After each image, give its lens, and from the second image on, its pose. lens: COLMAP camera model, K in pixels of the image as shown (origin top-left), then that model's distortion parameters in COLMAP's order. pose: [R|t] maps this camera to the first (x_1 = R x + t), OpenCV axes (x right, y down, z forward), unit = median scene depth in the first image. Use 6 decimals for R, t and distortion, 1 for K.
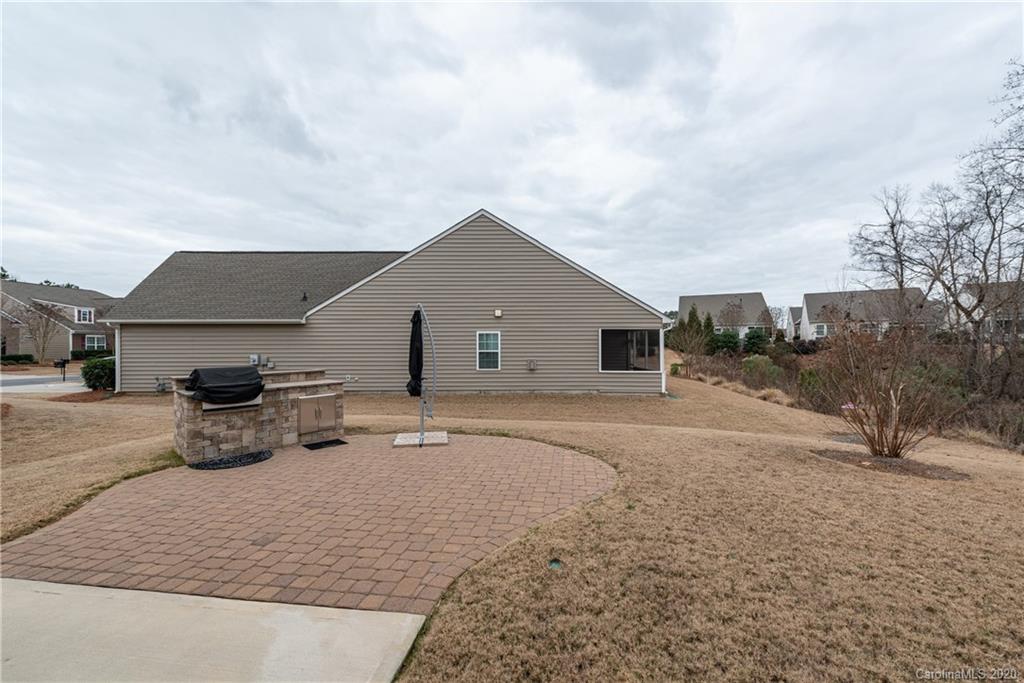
lens RADIAL K [[408.7, 0, 512.8], [0, 408.7, 343.9], [0, 0, 1]] dist [0.006237, -0.002083]
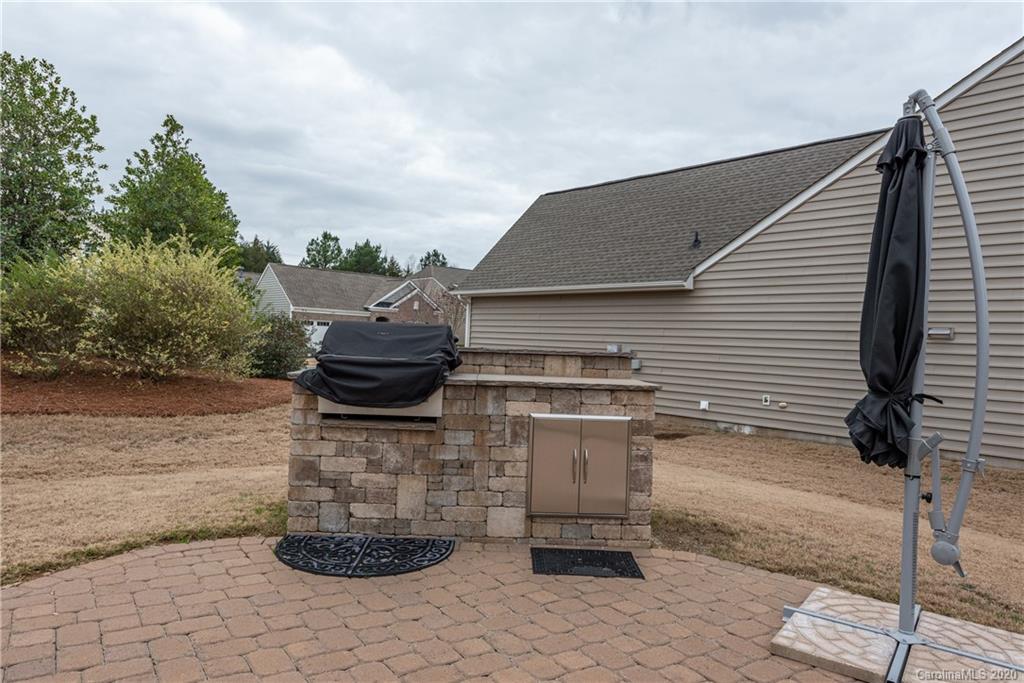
lens RADIAL K [[671.1, 0, 513.5], [0, 671.1, 340.3], [0, 0, 1]] dist [0.017065, -0.003049]
pose [[0.695543, 0.033276, -0.717714, -0.107570], [-0.047967, 0.998849, -0.000175, 0.066703], [0.716882, 0.034548, 0.696338, 0.576844]]
